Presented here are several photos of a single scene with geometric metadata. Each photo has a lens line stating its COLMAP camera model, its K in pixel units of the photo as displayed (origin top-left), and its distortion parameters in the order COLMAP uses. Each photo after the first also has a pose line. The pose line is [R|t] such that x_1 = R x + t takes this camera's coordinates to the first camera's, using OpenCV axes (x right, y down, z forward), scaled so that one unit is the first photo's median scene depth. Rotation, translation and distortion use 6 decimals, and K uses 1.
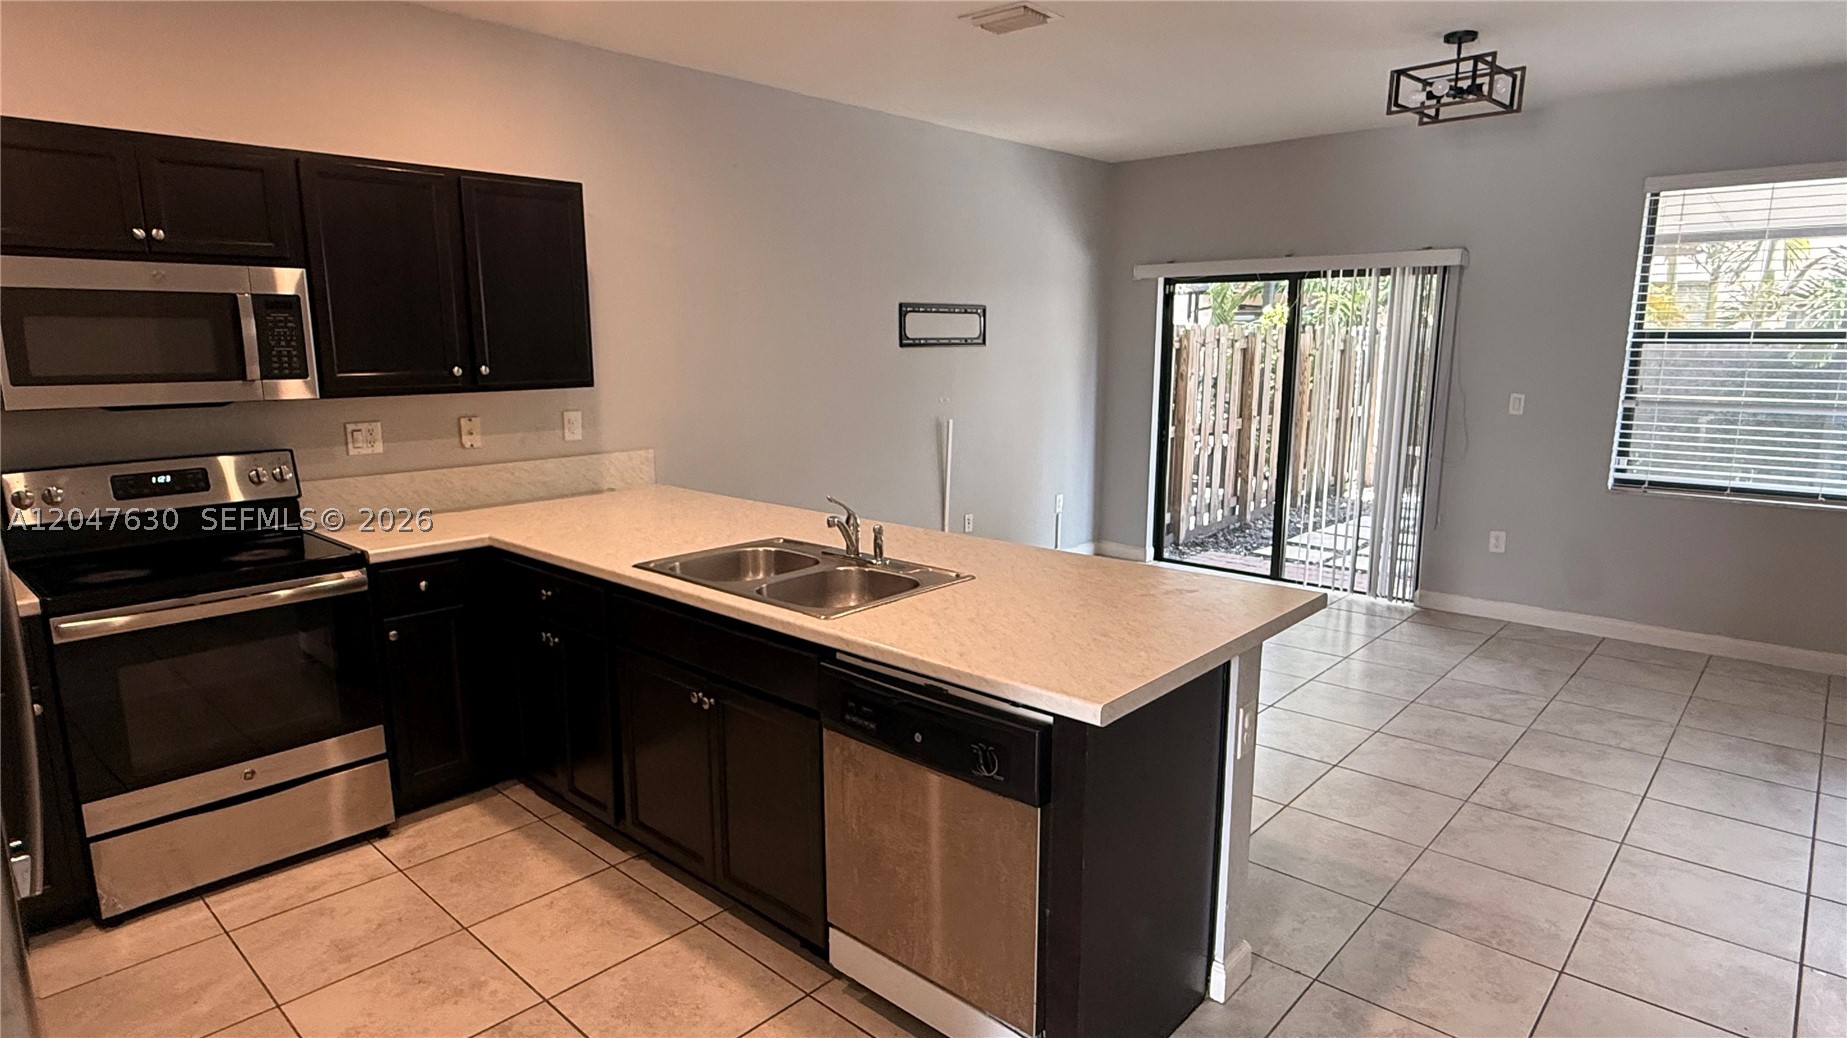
lens RADIAL K [[1009.3, 0, 921.1], [0, 1009.3, 523.2], [0, 0, 1]] dist [-0.000726, -0.000271]
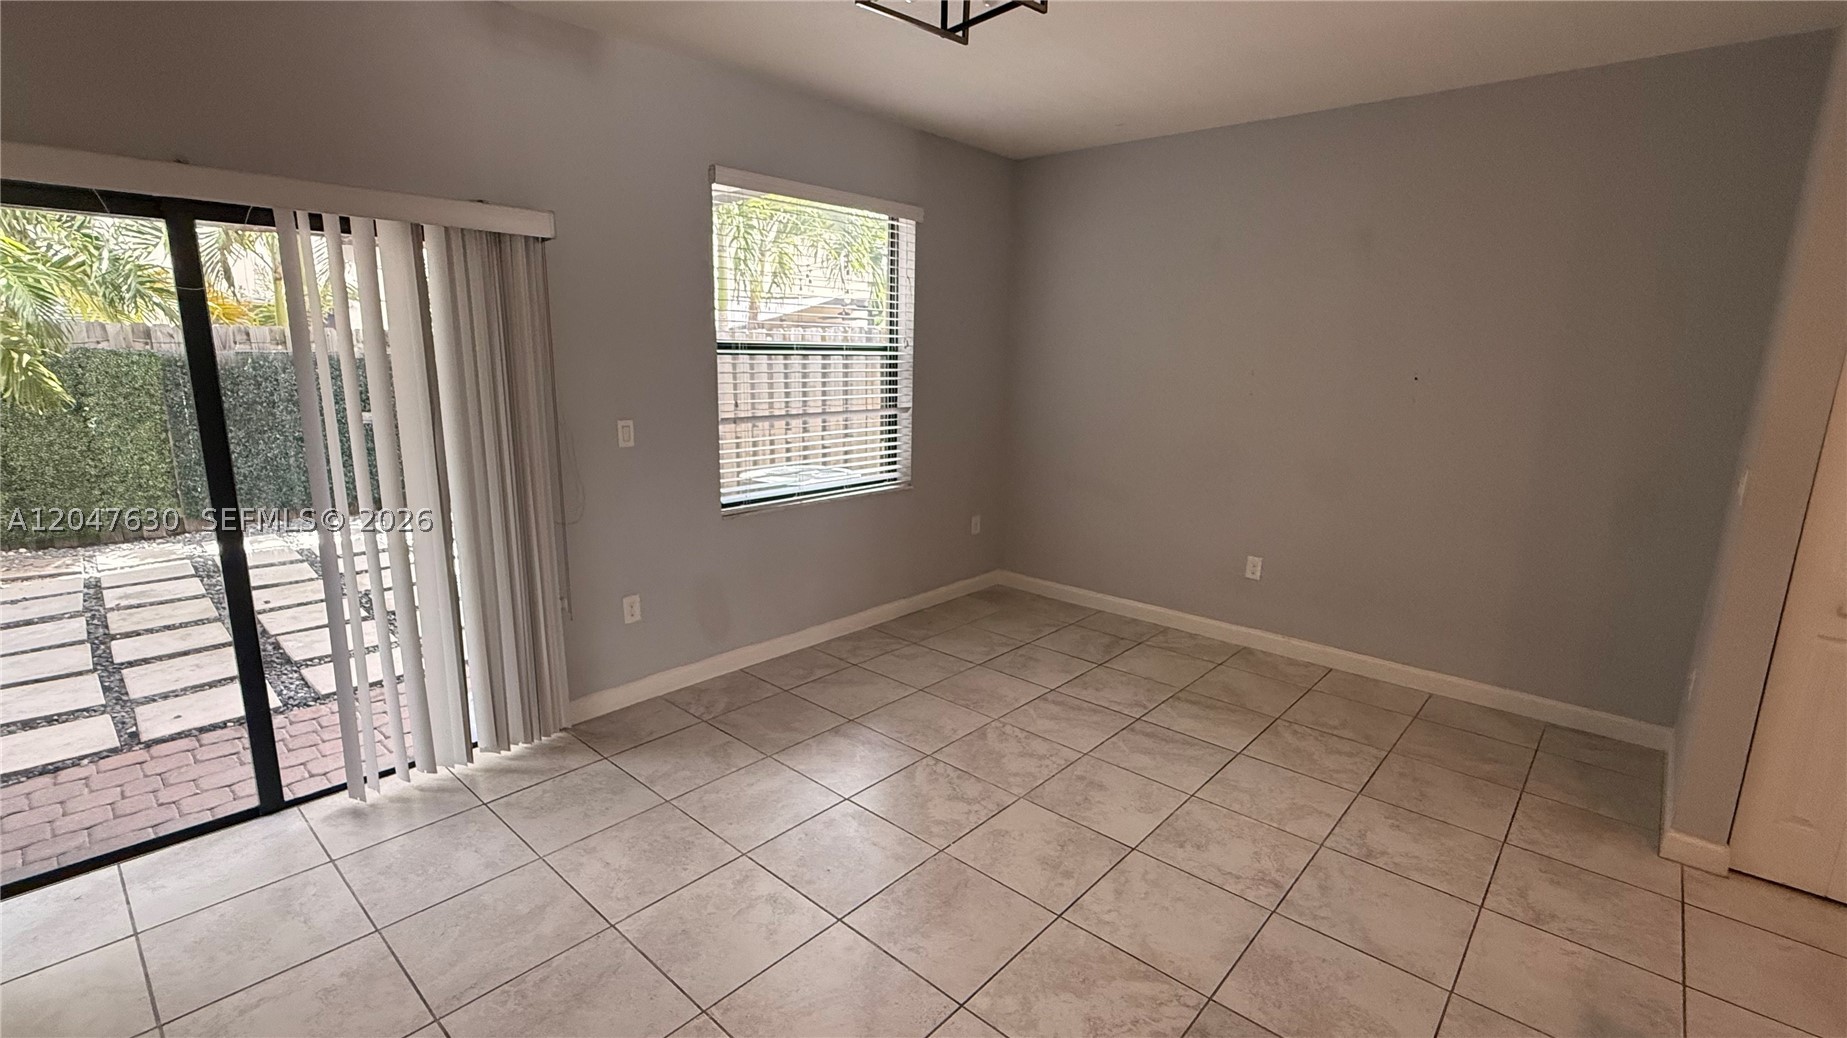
lens RADIAL K [[818.9, 0, 921.2], [0, 818.9, 521.7], [0, 0, 1]] dist [-0.001923, 0.000026]
pose [[0.000384, -0.206798, 0.978384, -0.044689], [0.164598, 0.965052, 0.203915, -0.163929], [-0.986361, 0.160962, 0.034409, 0.872905]]
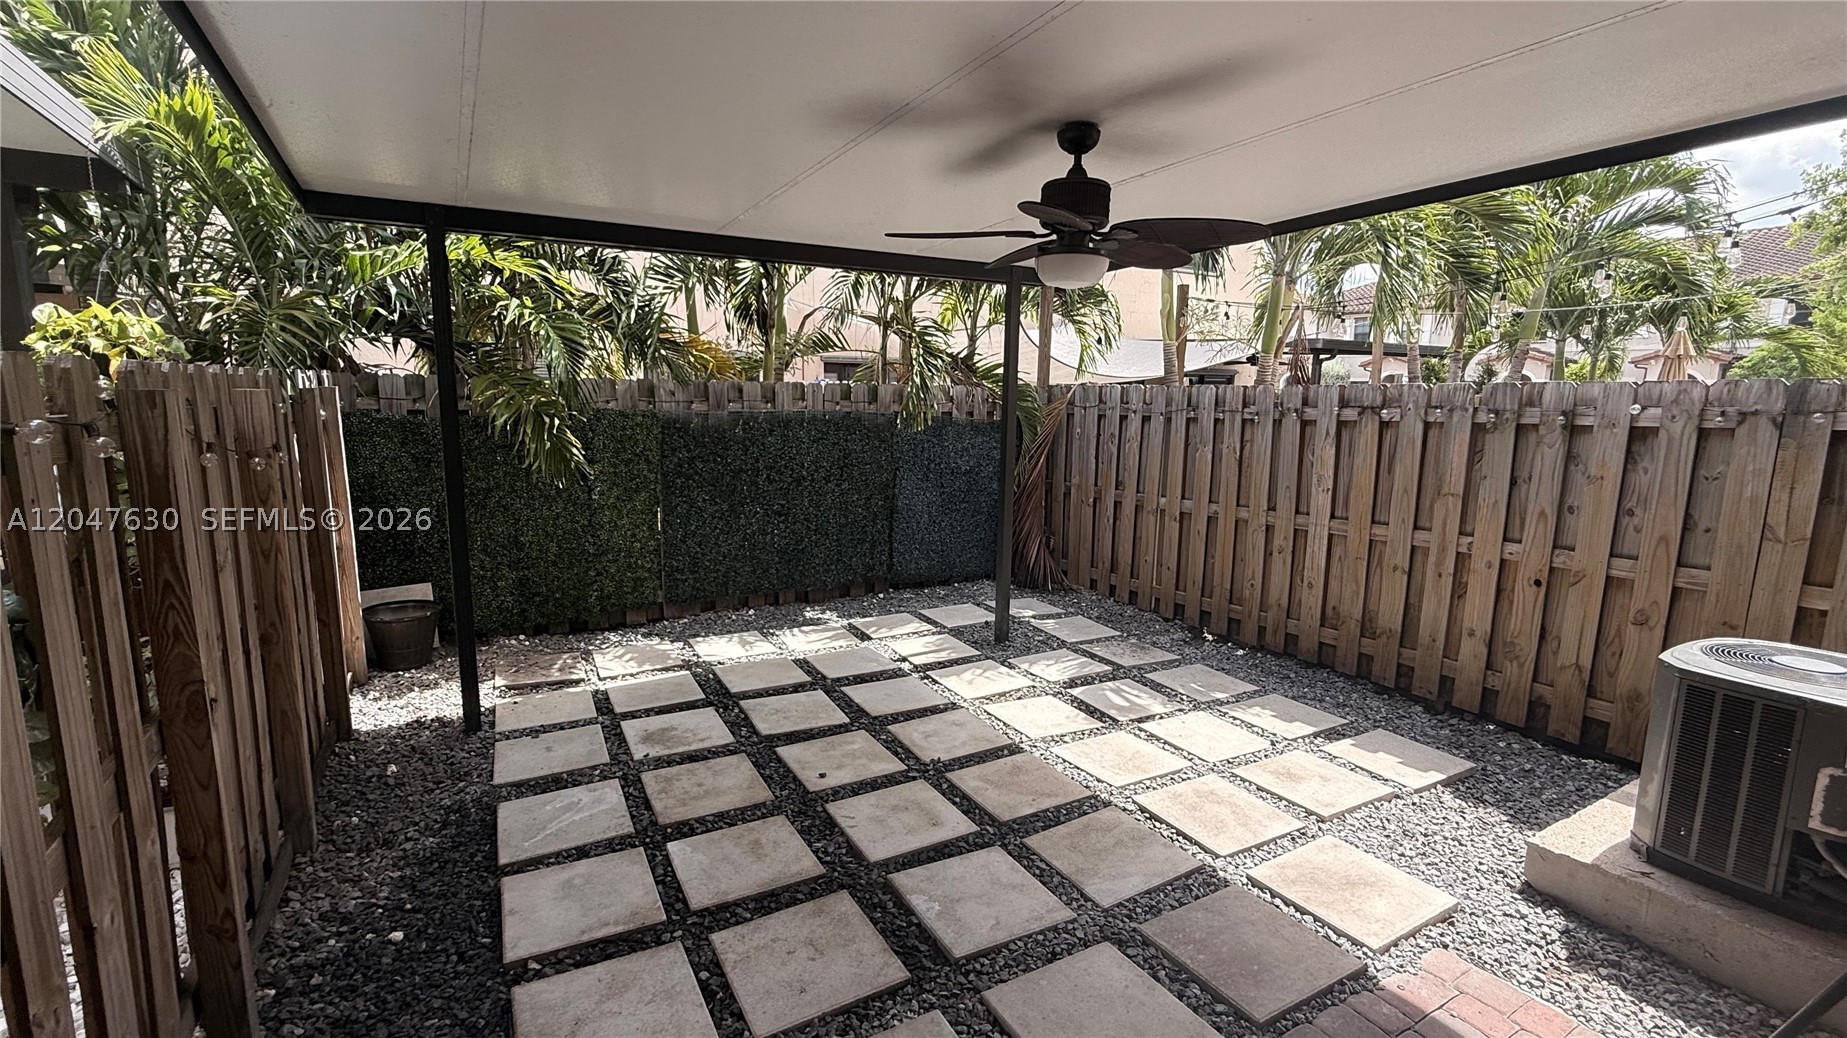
lens RADIAL K [[818.9, 0, 918.1], [0, 818.9, 514.2], [0, 0, 1]] dist [-0.001923, 0.000026]
pose [[0.313591, -0.136412, 0.939709, 0.093433], [0.157609, 0.983378, 0.090155, -0.203472], [-0.936386, 0.119835, 0.329879, 1.068715]]
